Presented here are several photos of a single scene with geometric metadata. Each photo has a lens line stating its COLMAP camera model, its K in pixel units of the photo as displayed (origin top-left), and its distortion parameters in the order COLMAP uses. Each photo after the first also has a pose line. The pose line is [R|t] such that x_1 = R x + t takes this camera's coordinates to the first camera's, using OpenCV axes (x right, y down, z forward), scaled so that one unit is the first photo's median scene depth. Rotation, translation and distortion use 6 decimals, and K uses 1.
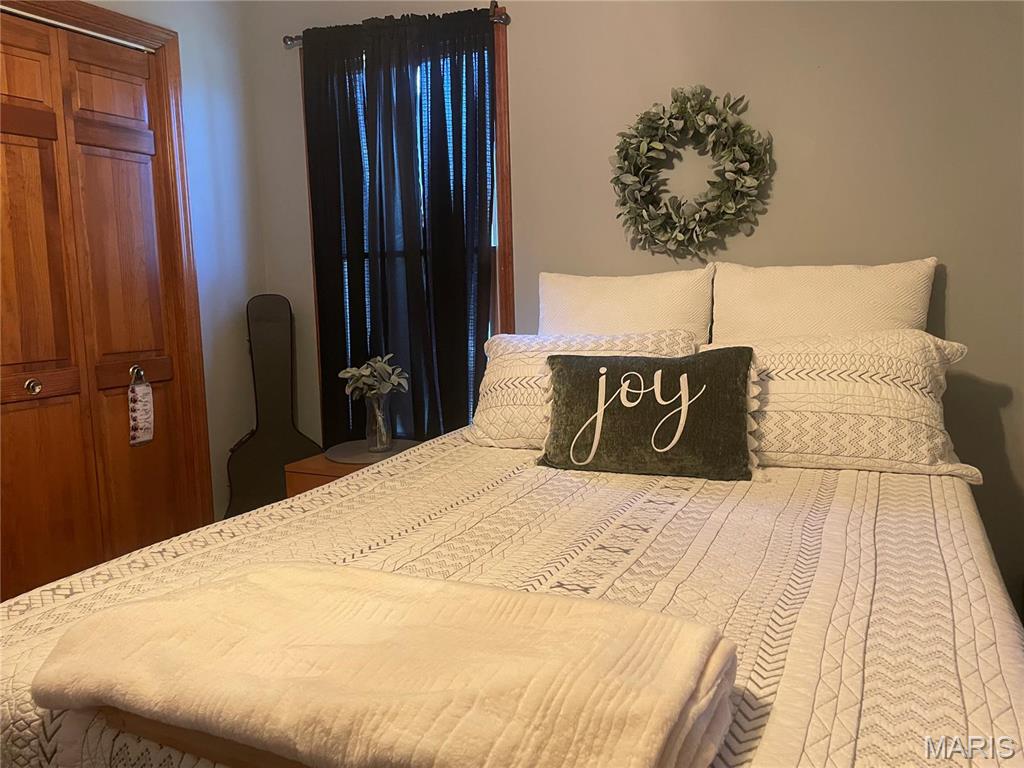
lens RADIAL K [[773.3, 0, 519.0], [0, 773.3, 378.9], [0, 0, 1]] dist [0.097459, -0.134209]
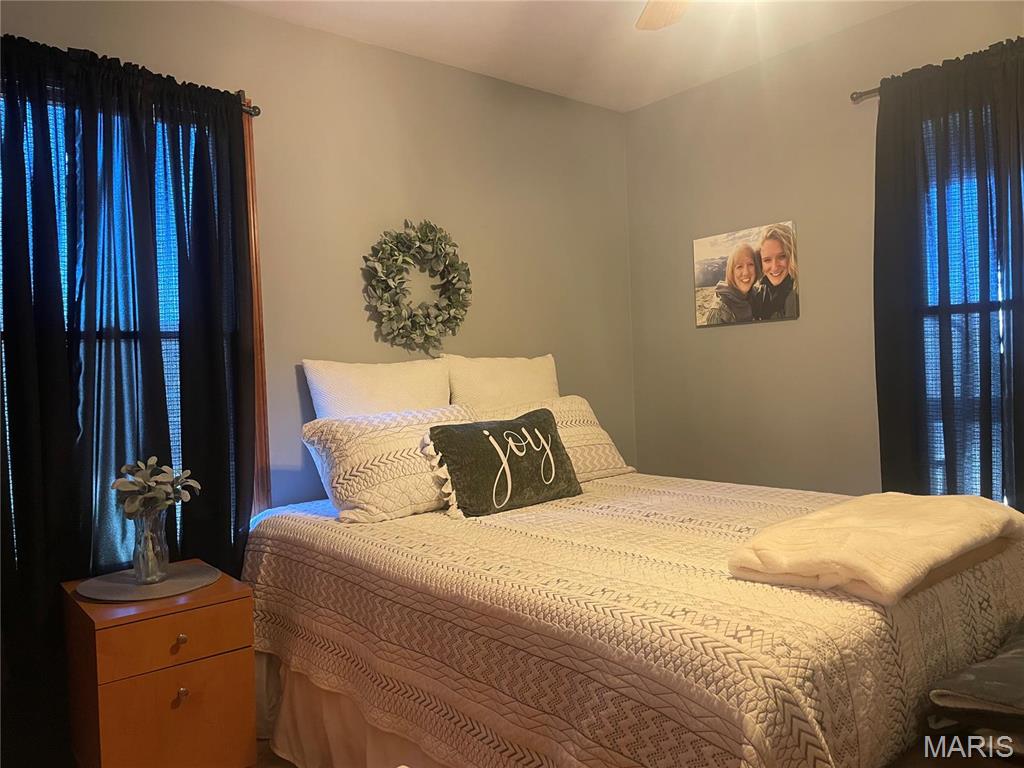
lens RADIAL K [[773.3, 0, 519.0], [0, 773.3, 378.9], [0, 0, 1]] dist [0.097459, -0.134209]
pose [[0.407898, -0.000221, 0.913027, -0.935415], [0.139333, 0.988302, -0.062008, -0.010999], [-0.902333, 0.152508, 0.403157, 0.391811]]
